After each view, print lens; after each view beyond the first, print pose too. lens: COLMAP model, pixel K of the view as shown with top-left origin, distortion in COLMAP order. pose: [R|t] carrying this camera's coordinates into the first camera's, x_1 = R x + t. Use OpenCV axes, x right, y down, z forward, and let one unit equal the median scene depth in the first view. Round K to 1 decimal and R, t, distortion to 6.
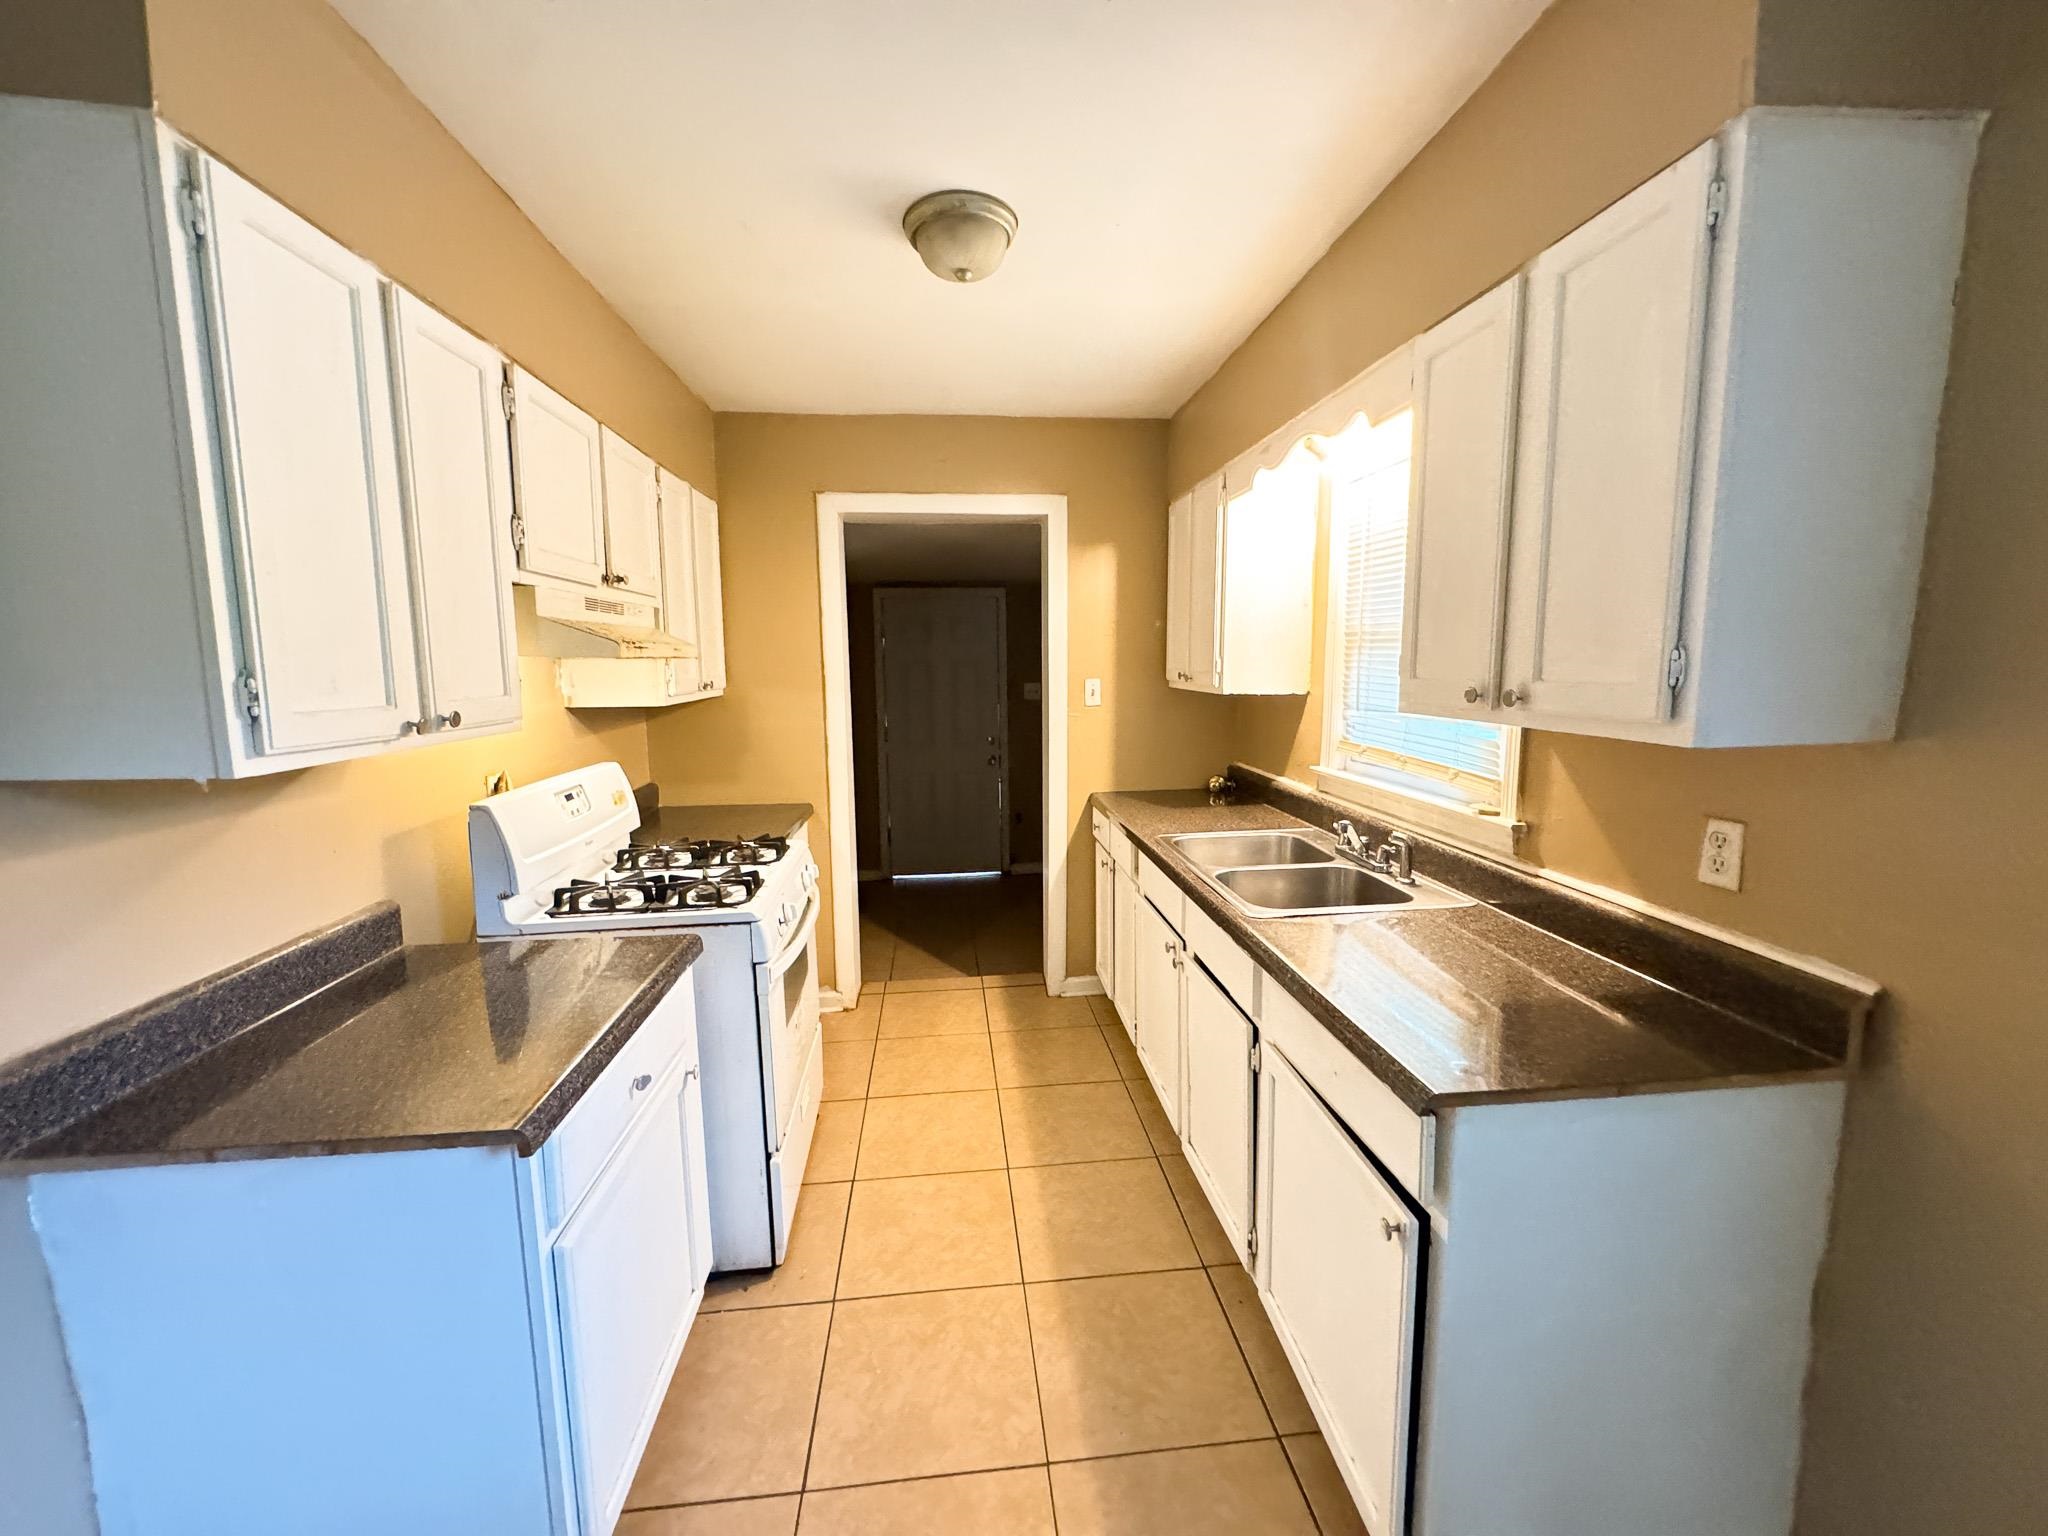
lens RADIAL K [[821.2, 0, 1020.3], [0, 821.2, 765.3], [0, 0, 1]] dist [-0.004638, 0.000484]
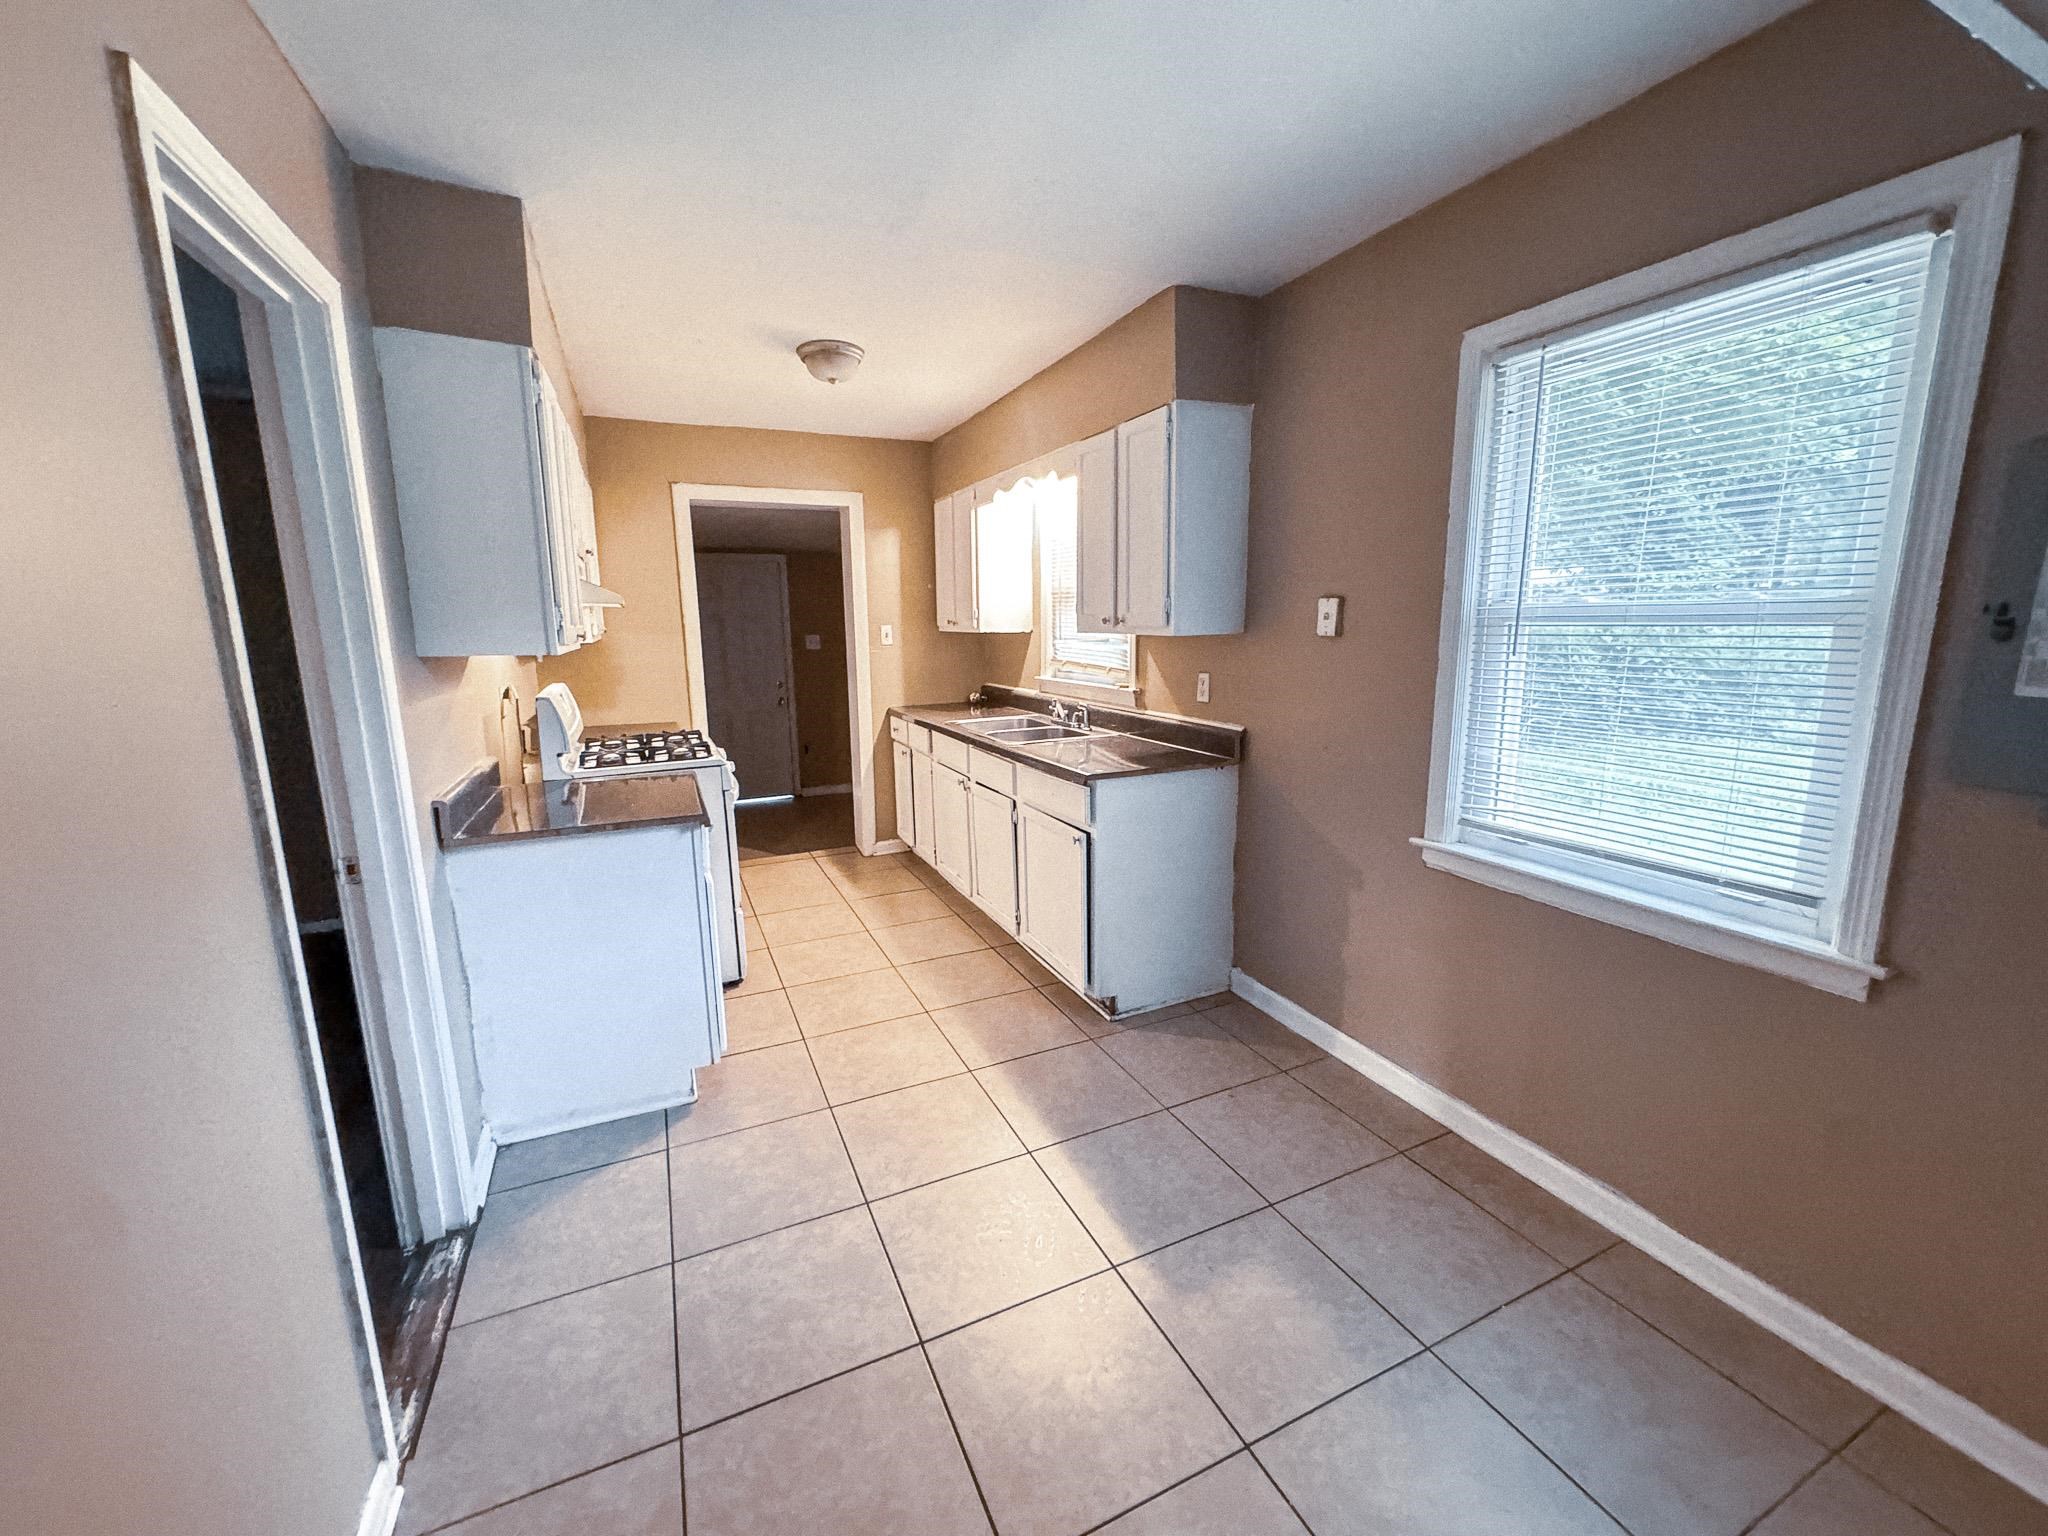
lens RADIAL K [[821.2, 0, 1030.5], [0, 821.2, 765.0], [0, 0, 1]] dist [-0.004638, 0.000484]
pose [[0.943432, -0.060234, 0.326049, -0.243085], [0.046034, 0.997632, 0.051099, 0.117764], [-0.328355, -0.033199, 0.943971, -0.667337]]
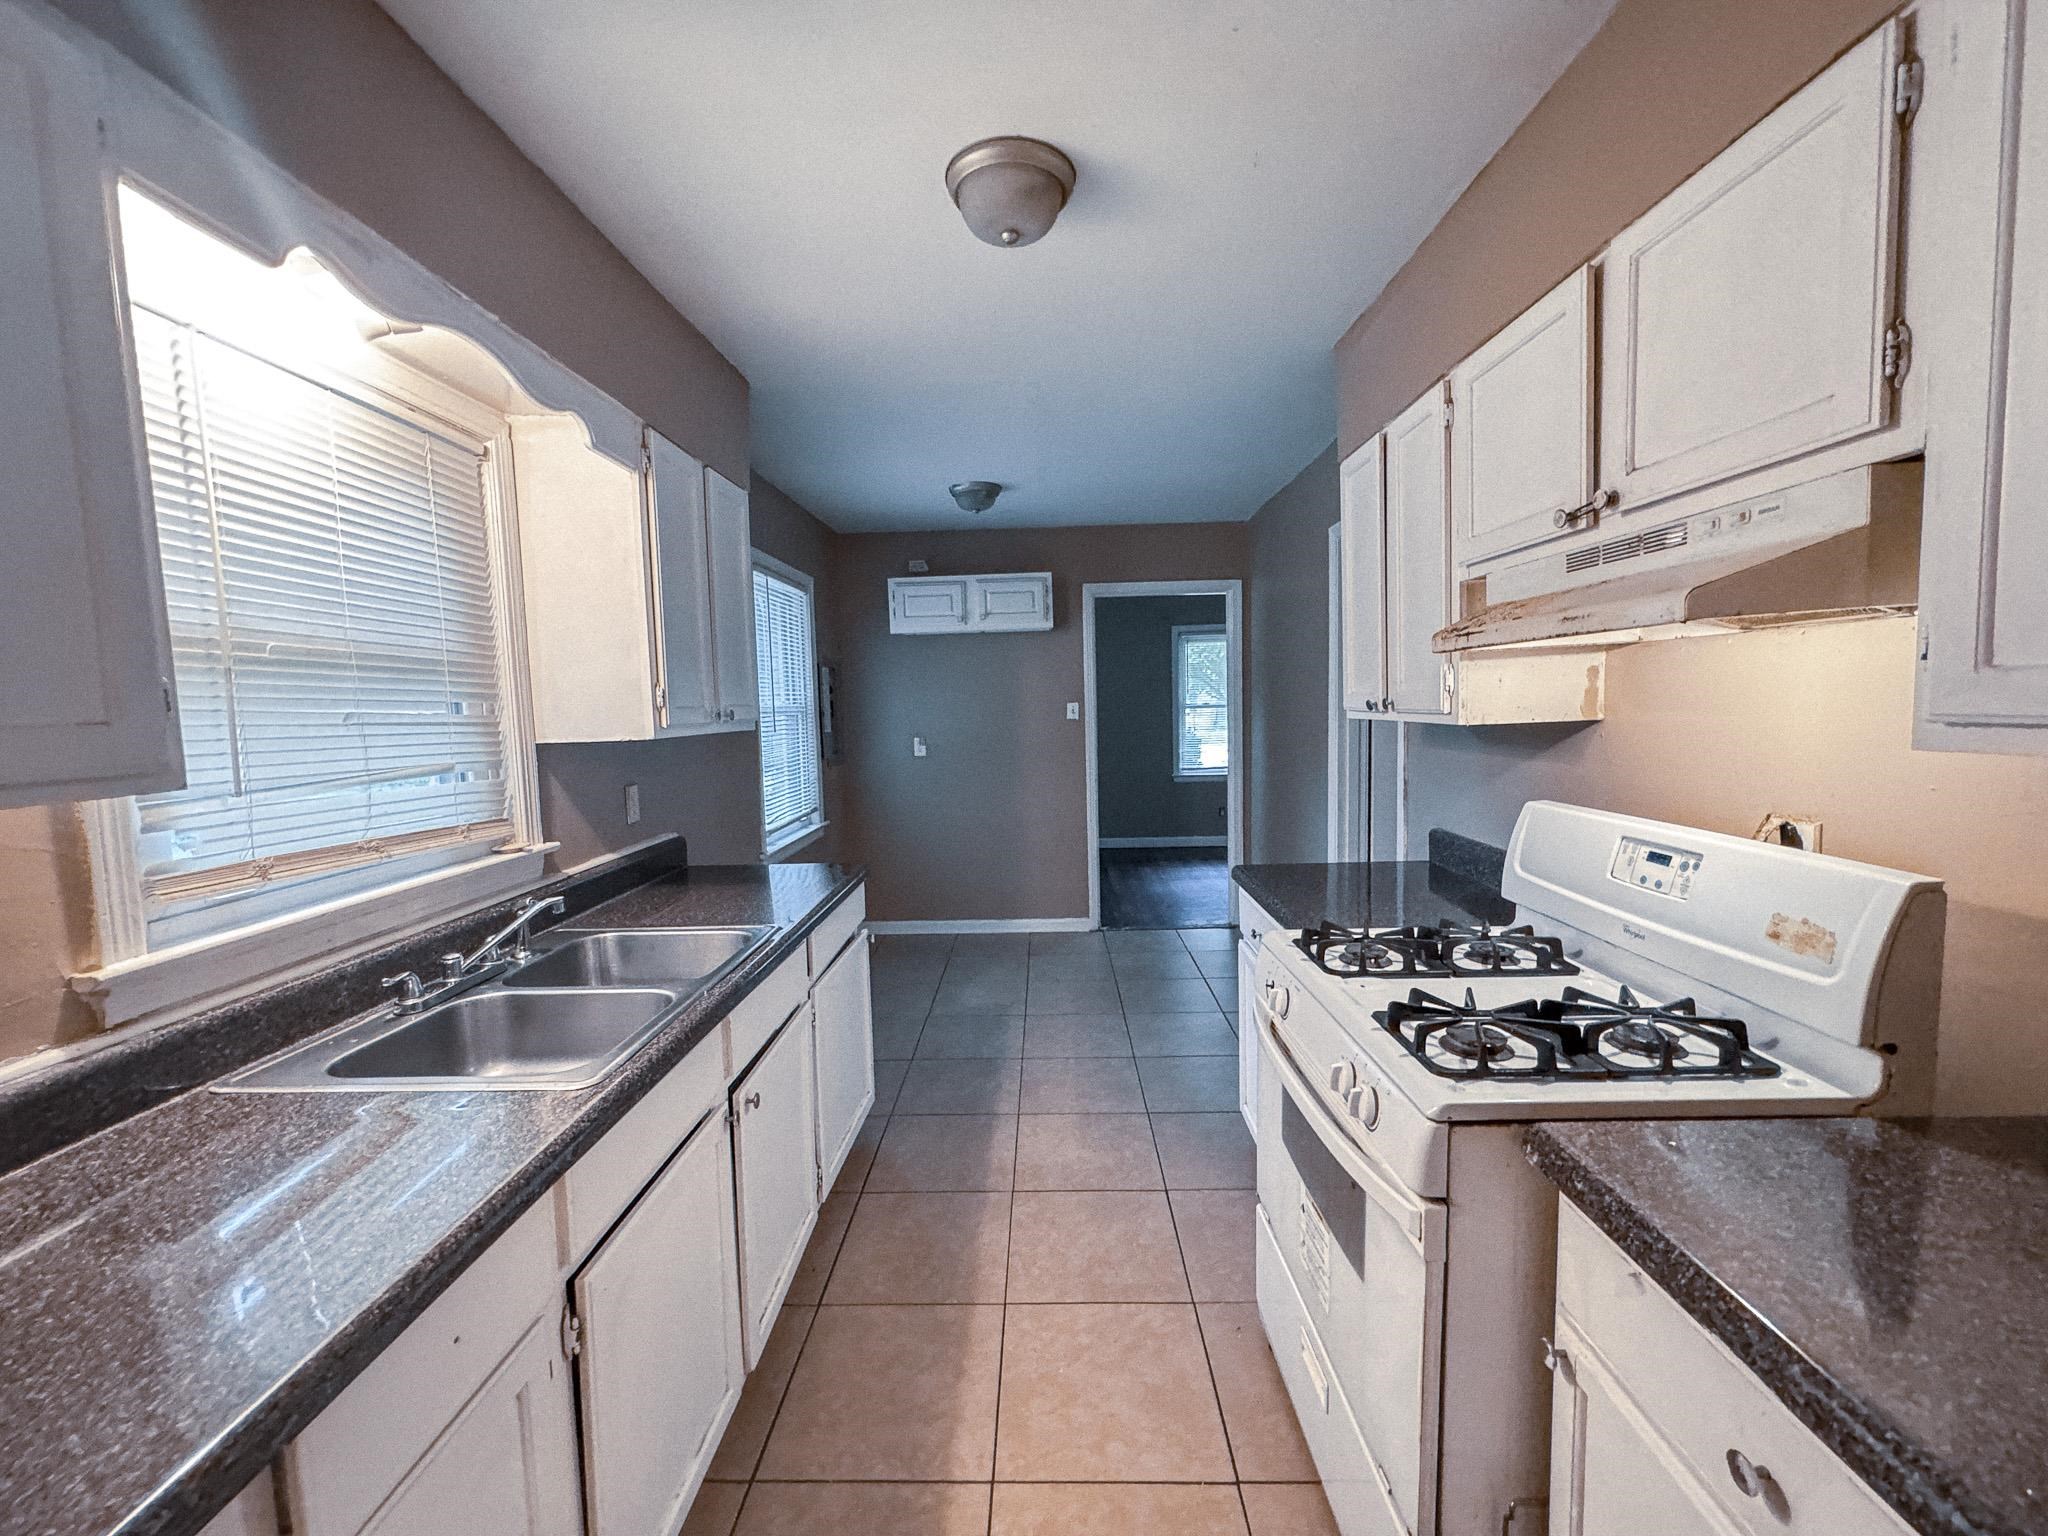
lens RADIAL K [[821.2, 0, 1019.6], [0, 821.2, 765.3], [0, 0, 1]] dist [-0.004638, 0.000484]
pose [[-0.990884, 0.029101, 0.131538, -0.148531], [0.055488, 0.977884, 0.201654, -0.186884], [-0.122760, 0.207114, -0.970584, 1.671278]]
